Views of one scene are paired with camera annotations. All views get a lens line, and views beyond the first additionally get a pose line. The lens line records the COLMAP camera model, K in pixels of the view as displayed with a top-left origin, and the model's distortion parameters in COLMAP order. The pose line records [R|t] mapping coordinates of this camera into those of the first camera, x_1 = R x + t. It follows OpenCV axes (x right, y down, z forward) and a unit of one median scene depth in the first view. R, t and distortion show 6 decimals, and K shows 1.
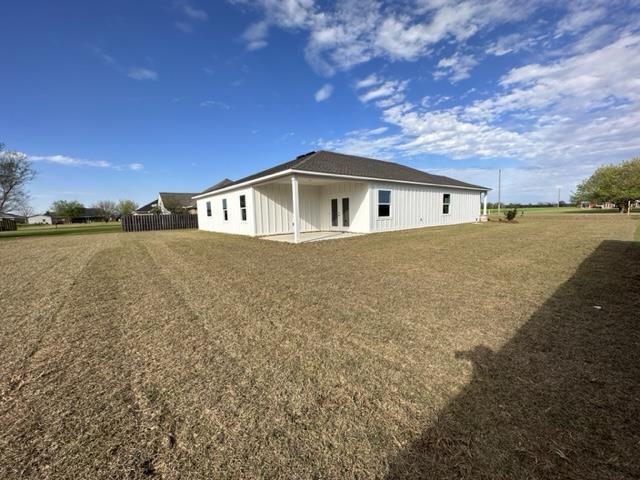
lens RADIAL K [[254.6, 0, 320.0], [0, 254.6, 240.0], [0, 0, 1]] dist [-0.002773, 0.000165]
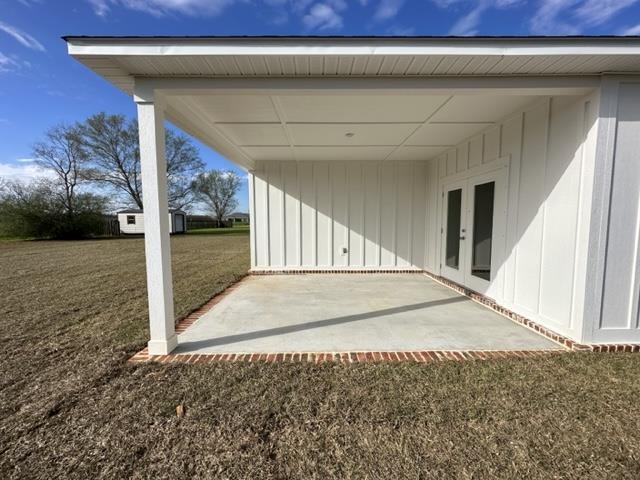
lens RADIAL K [[254.6, 0, 320.0], [0, 254.6, 240.0], [0, 0, 1]] dist [-0.002773, 0.000165]
pose [[0.783336, 0.074340, -0.617137, 0.136984], [-0.083894, 0.996383, 0.013537, -0.086514], [0.615911, 0.041171, 0.786740, 0.648700]]
